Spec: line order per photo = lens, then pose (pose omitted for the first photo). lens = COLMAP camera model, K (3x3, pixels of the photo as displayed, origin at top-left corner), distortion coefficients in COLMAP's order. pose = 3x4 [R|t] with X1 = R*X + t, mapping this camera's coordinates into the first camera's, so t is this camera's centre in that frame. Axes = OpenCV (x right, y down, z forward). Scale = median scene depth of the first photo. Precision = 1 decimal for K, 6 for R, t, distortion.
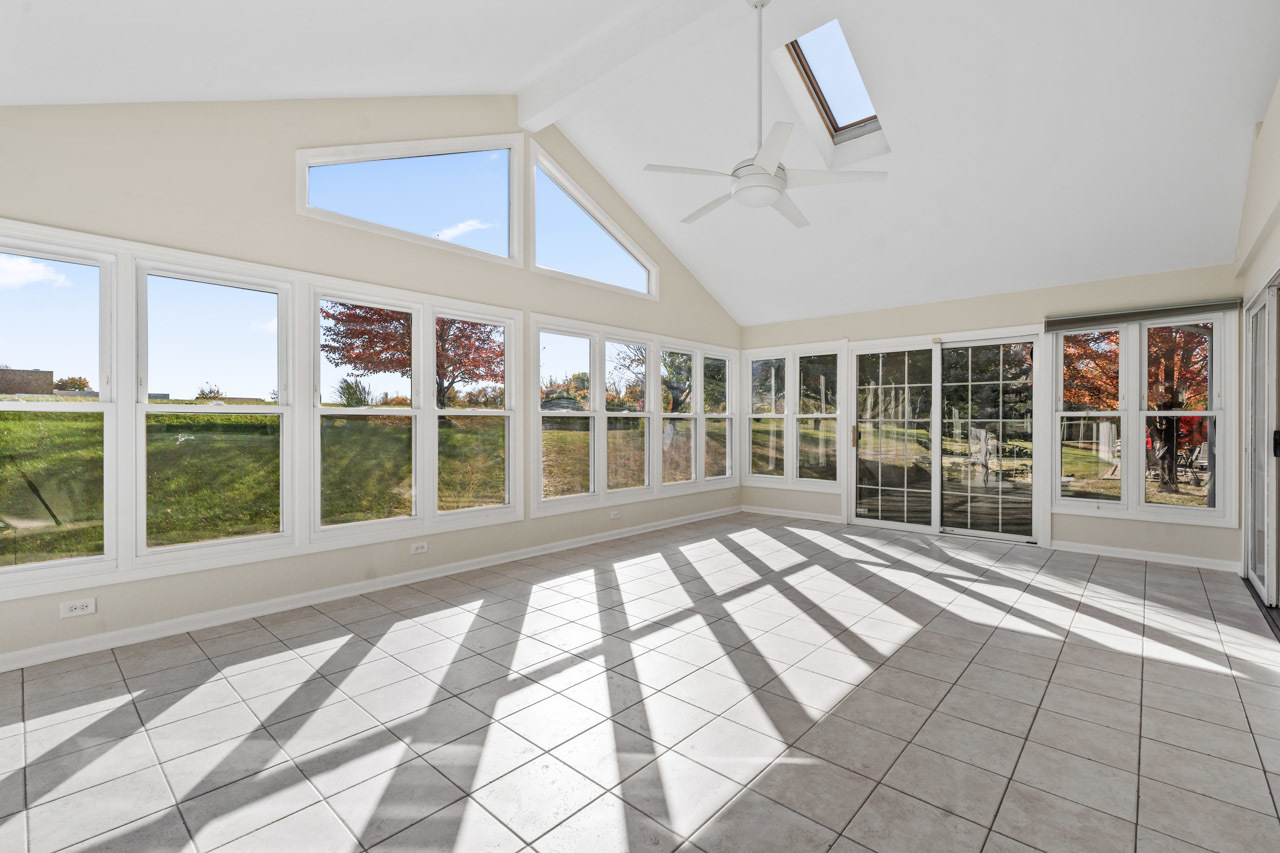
lens RADIAL K [[565.0, 0, 636.5], [0, 565.0, 422.0], [0, 0, 1]] dist [0.002539, 0.000348]
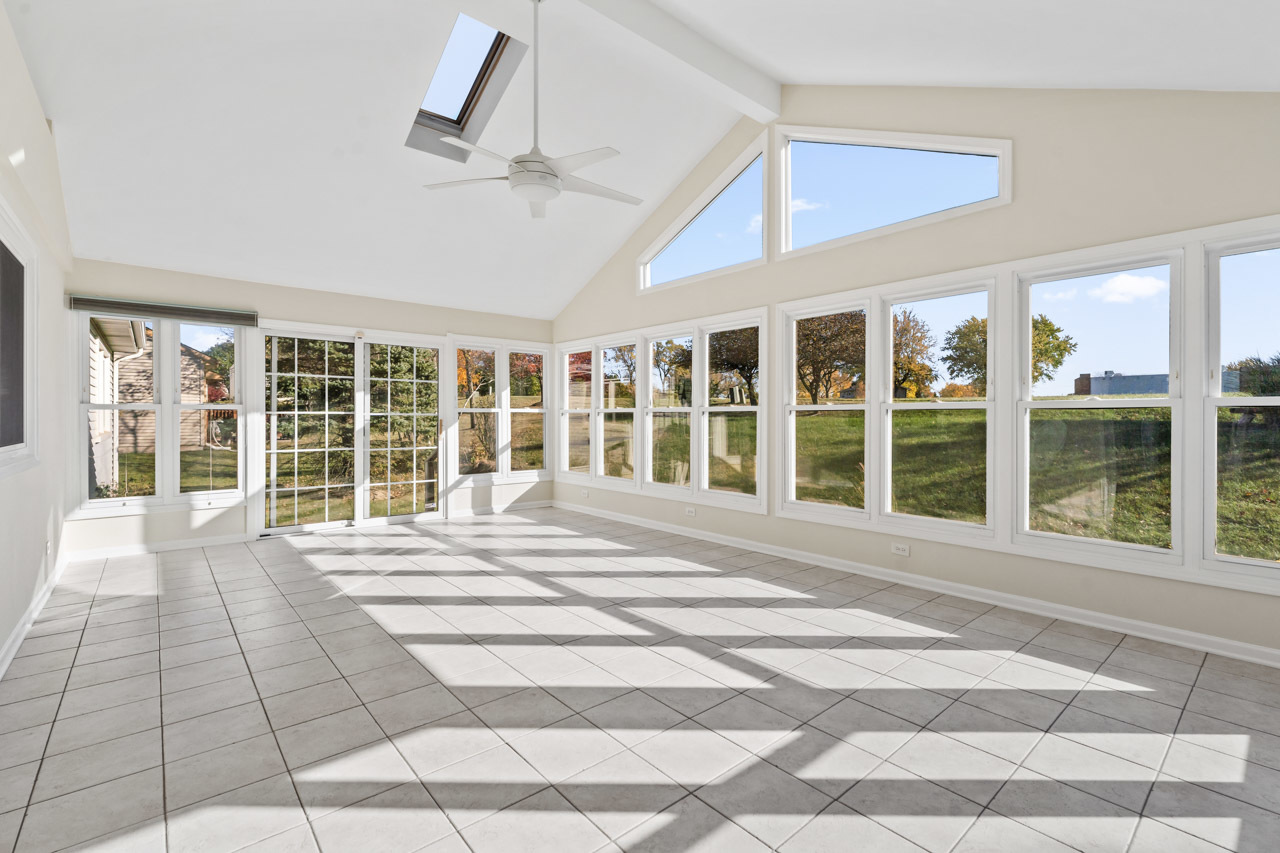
lens RADIAL K [[565.0, 0, 636.3], [0, 565.0, 425.2], [0, 0, 1]] dist [0.002539, 0.000348]
pose [[-0.127834, 0.012618, -0.991715, 0.931234], [0.001494, 0.999920, 0.012530, 0.003786], [0.991794, 0.000120, -0.127843, 1.030479]]
